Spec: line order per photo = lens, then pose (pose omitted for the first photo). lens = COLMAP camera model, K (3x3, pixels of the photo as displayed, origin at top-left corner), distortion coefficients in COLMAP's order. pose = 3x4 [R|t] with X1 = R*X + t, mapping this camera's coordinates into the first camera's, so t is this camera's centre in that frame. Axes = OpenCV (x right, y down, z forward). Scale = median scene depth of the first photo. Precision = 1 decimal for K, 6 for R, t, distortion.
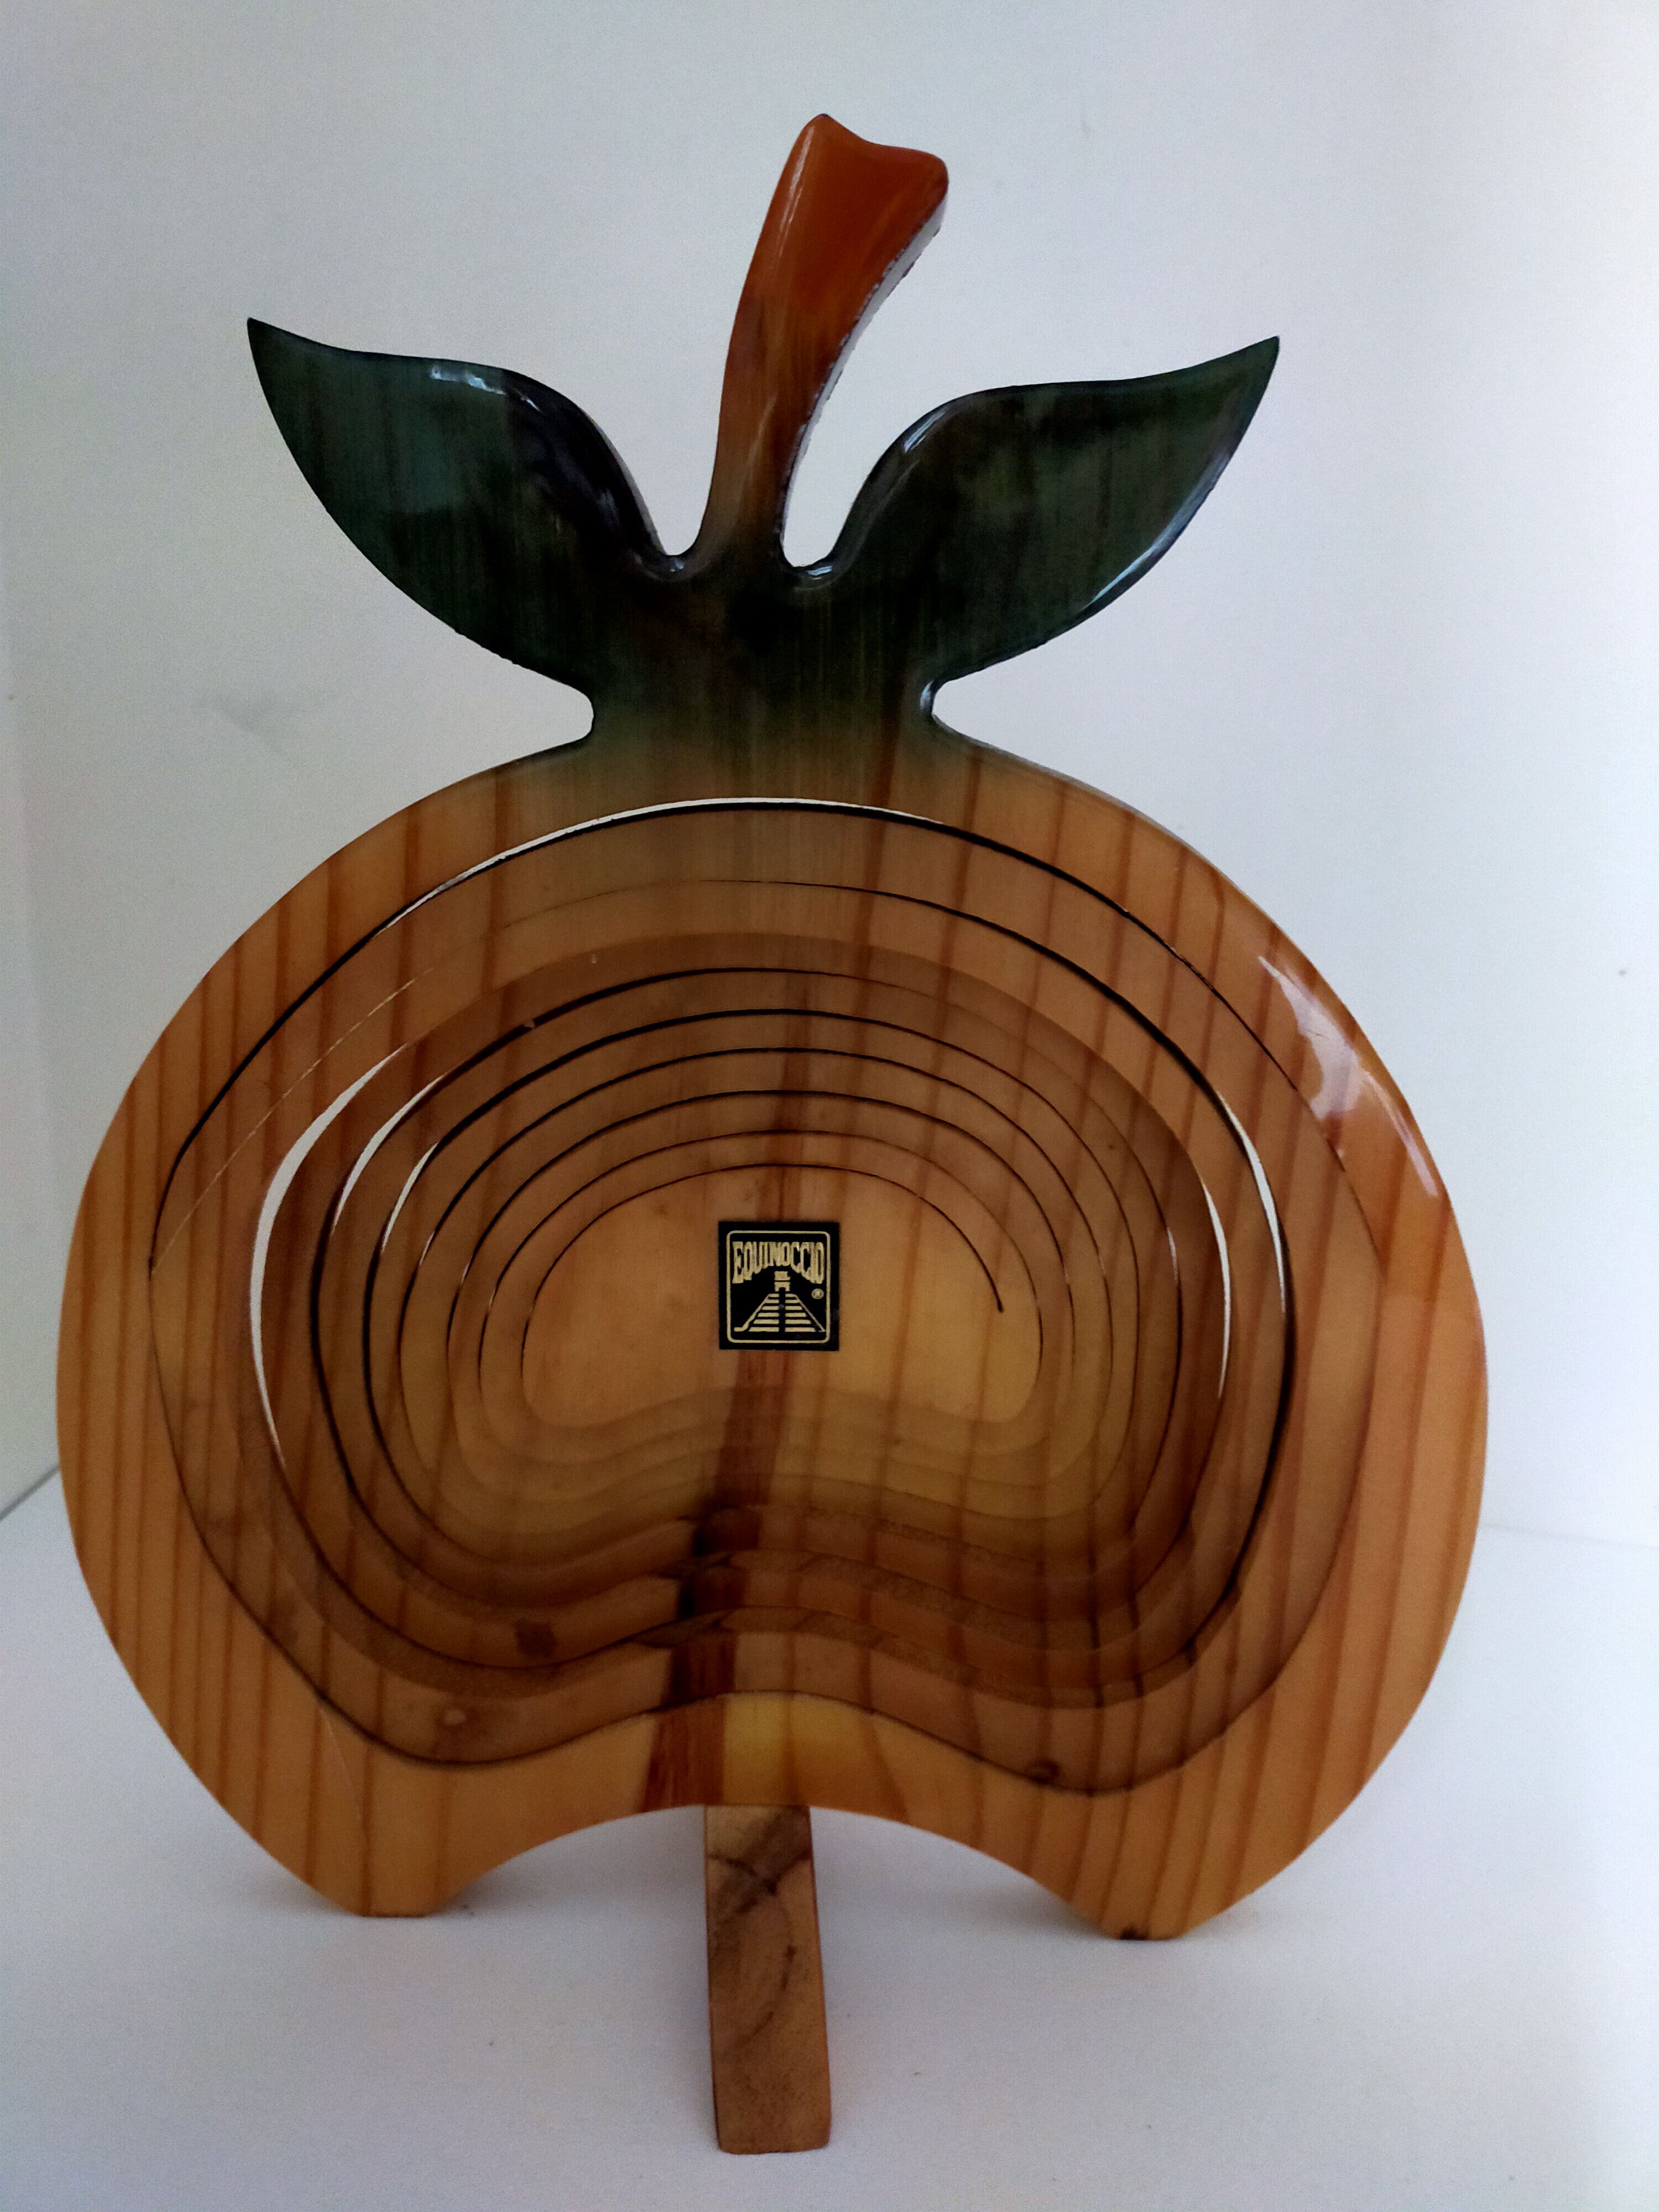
lens RADIAL K [[1708.5, 0, 819.8], [0, 1708.5, 1111.5], [0, 0, 1]] dist [0.047836, -0.086406]
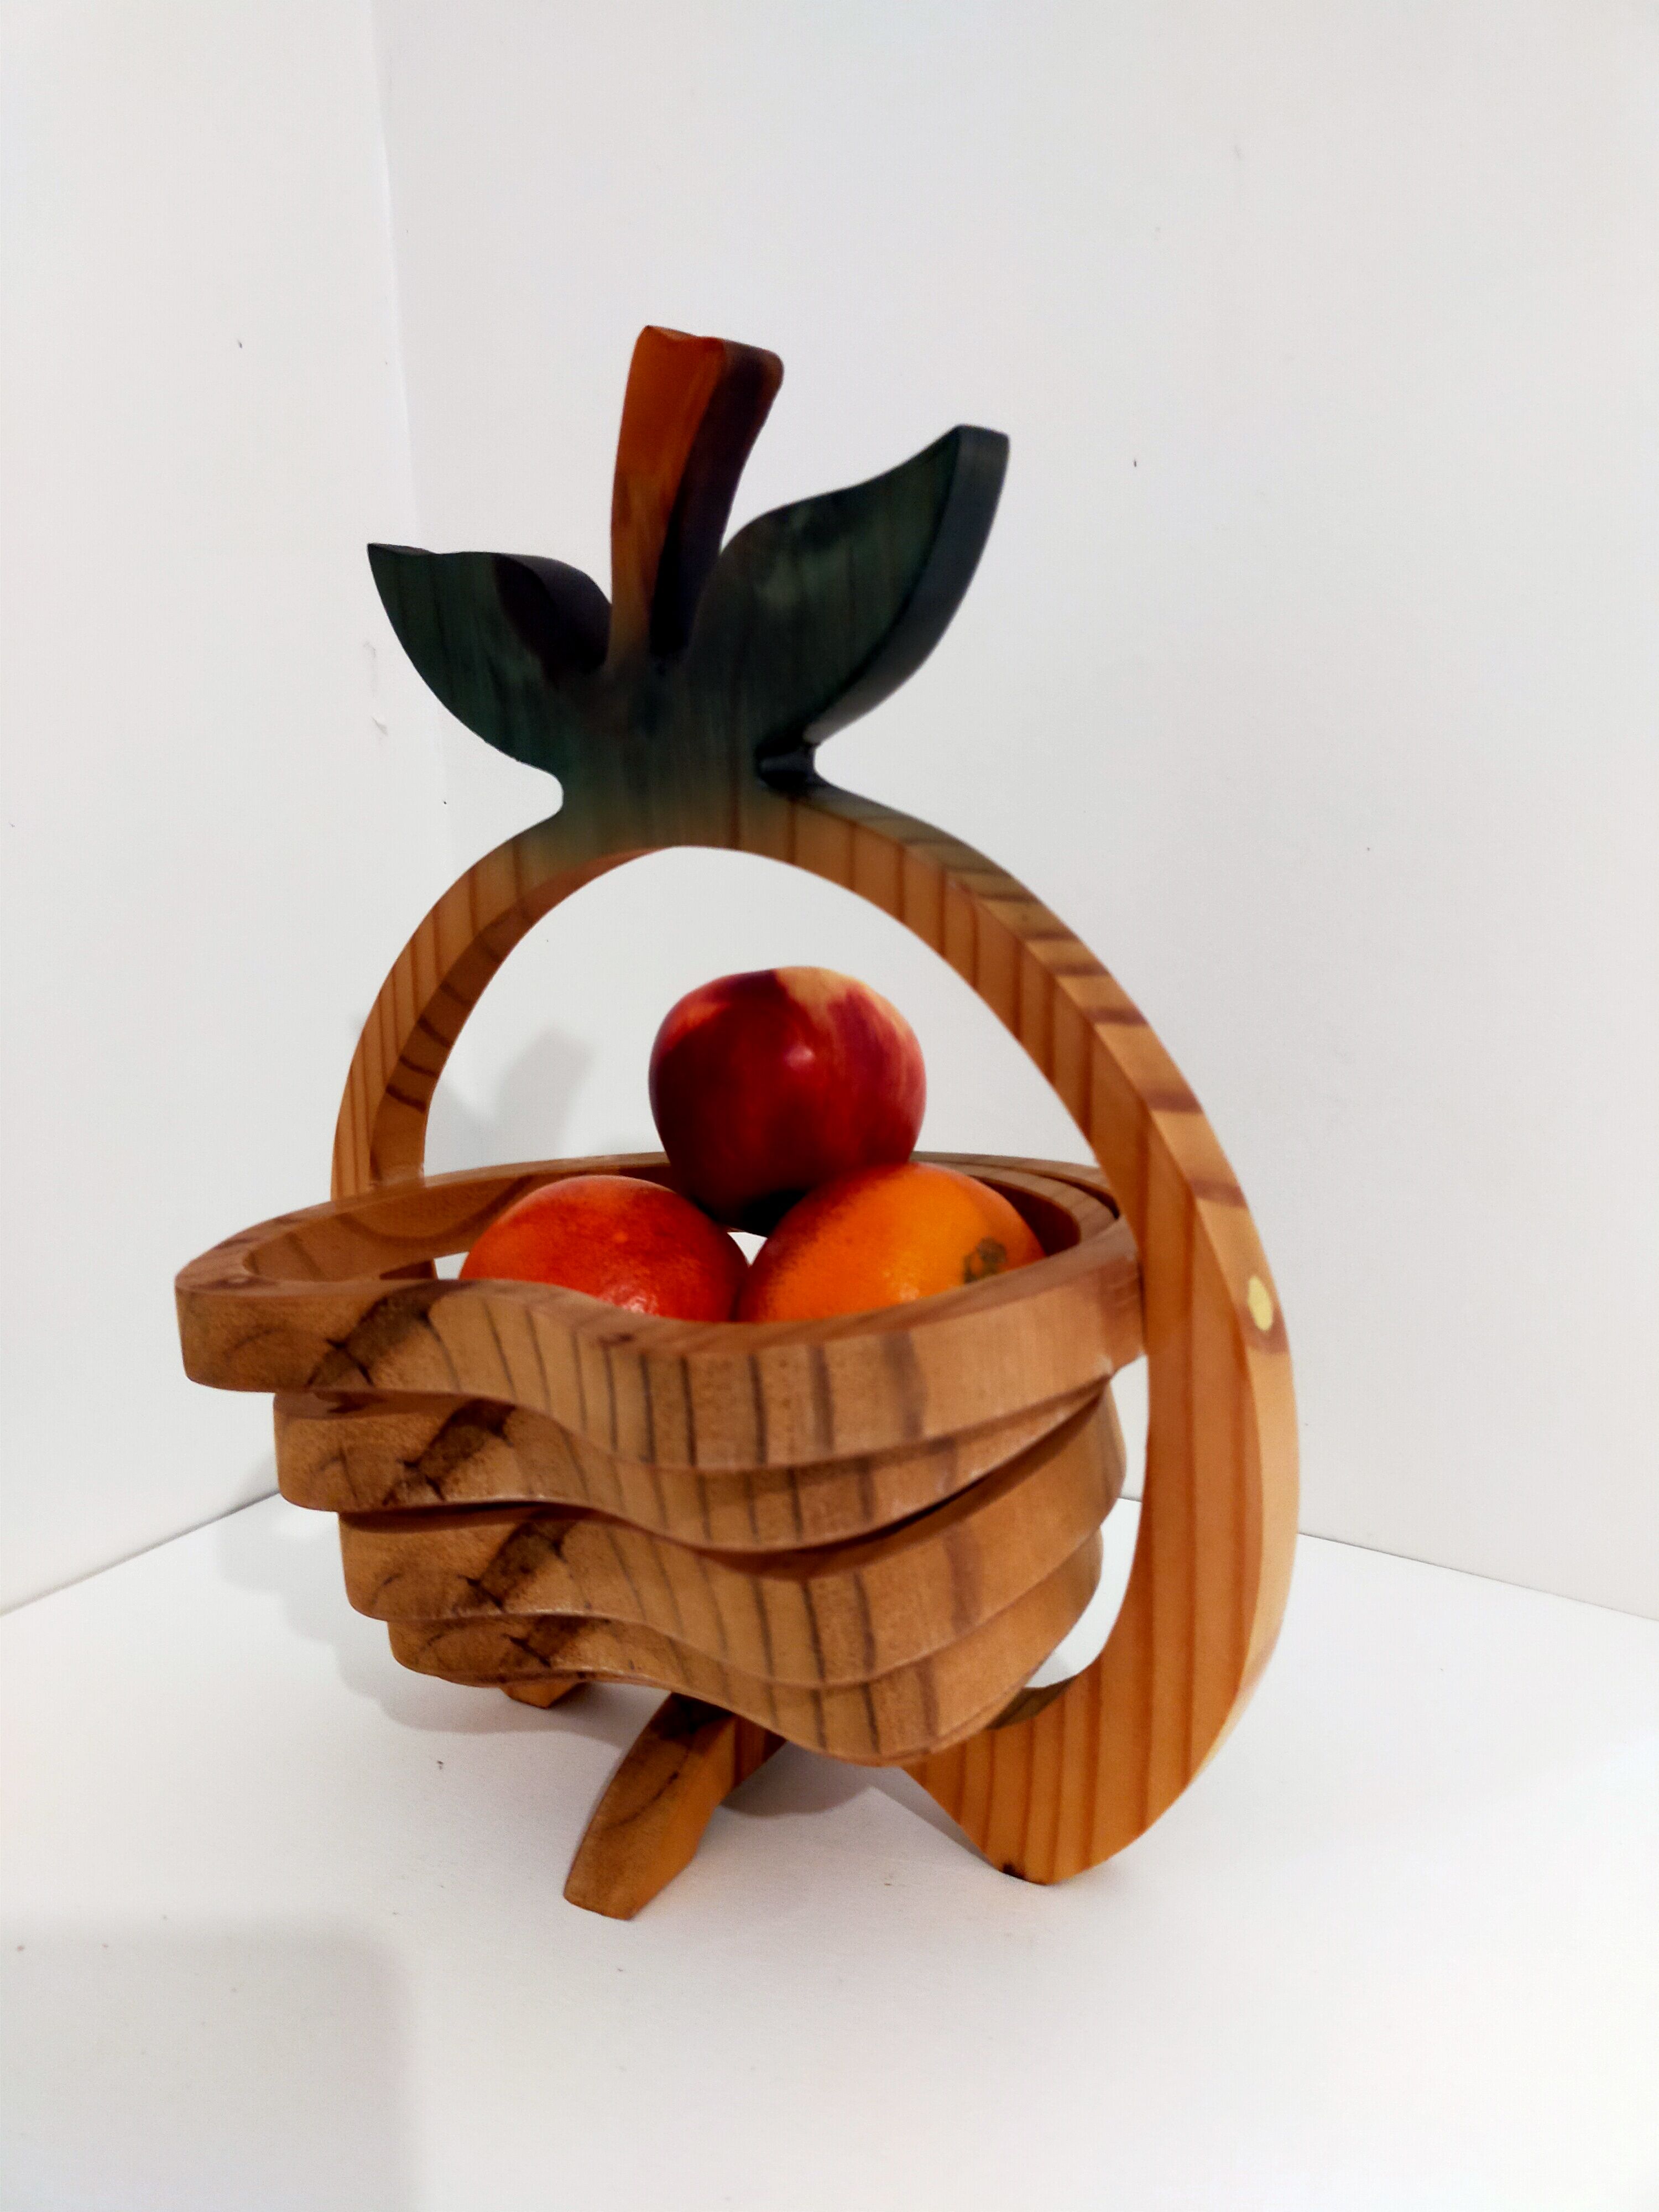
lens RADIAL K [[1708.5, 0, 790.6], [0, 1708.5, 1108.4], [0, 0, 1]] dist [0.047836, -0.086406]
pose [[0.825481, 0.031244, -0.563565, 0.781043], [-0.055621, 0.998110, -0.026135, 0.041475], [0.561683, 0.052919, 0.825658, 0.002719]]
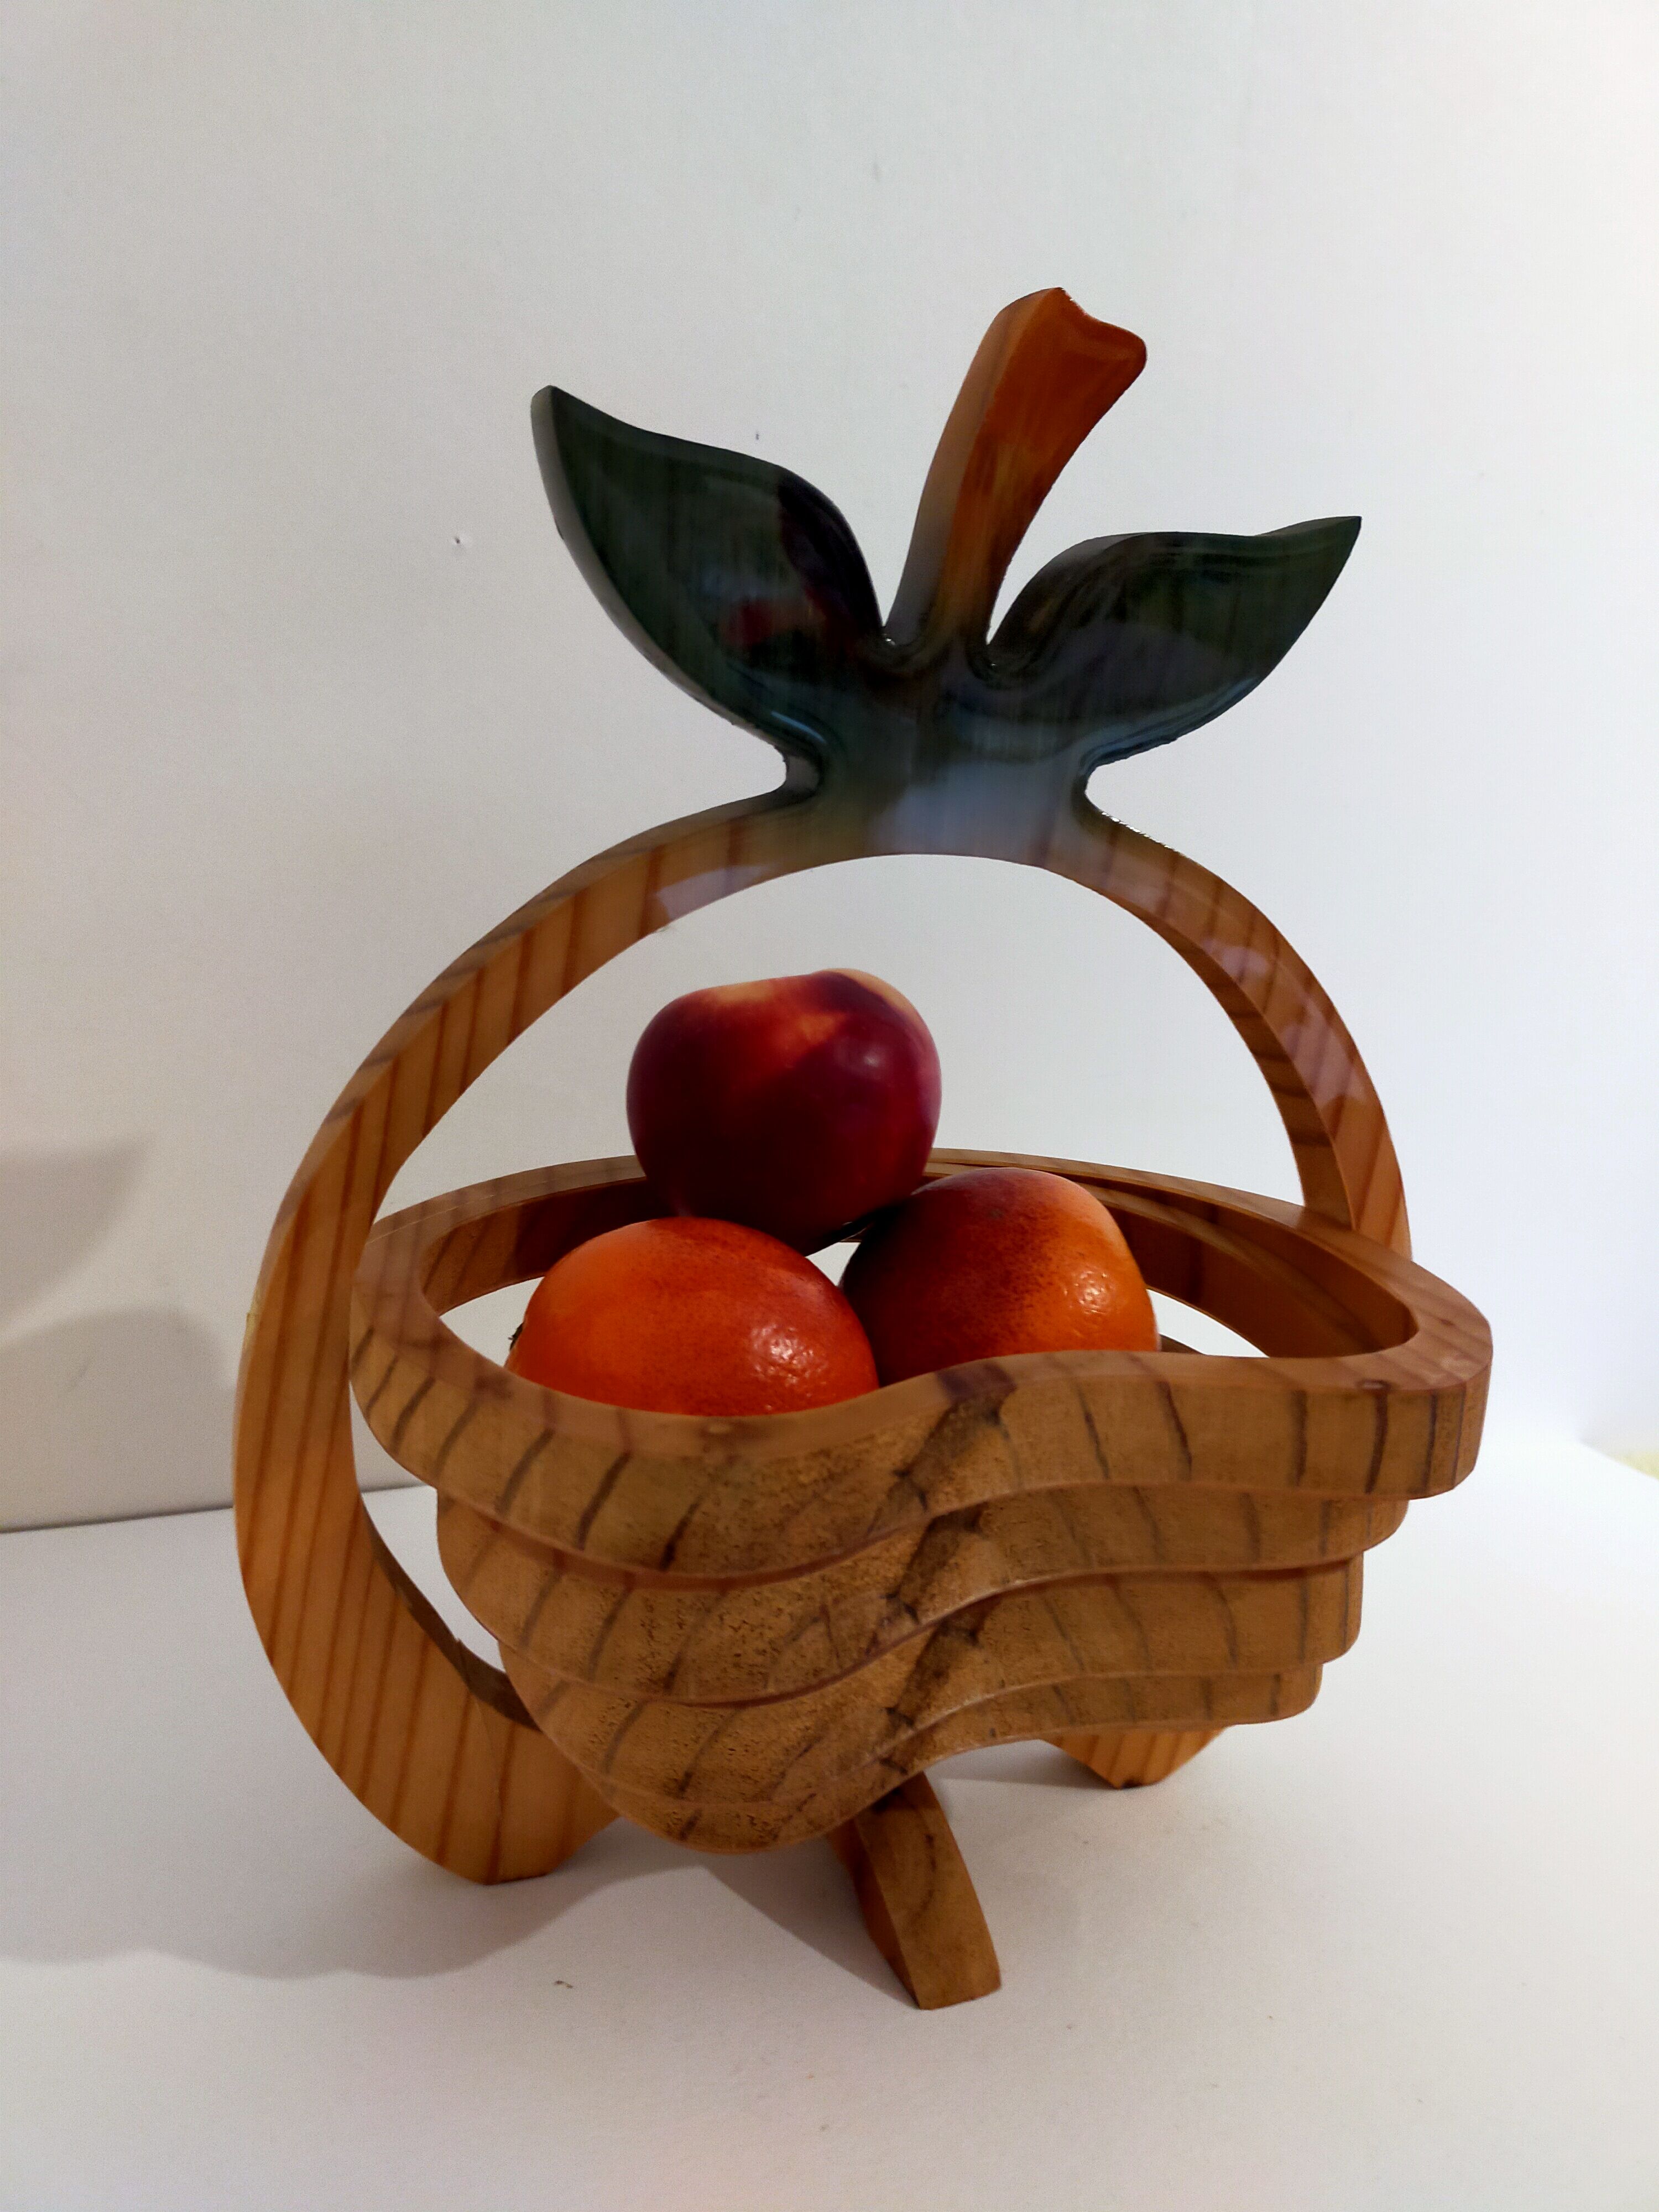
lens RADIAL K [[1708.5, 0, 851.2], [0, 1708.5, 1130.2], [0, 0, 1]] dist [0.047836, -0.086406]
pose [[0.929209, -0.016865, 0.369169, -0.529835], [0.006444, 0.999546, 0.029444, -0.030314], [-0.369497, -0.024980, 0.928896, -0.060522]]
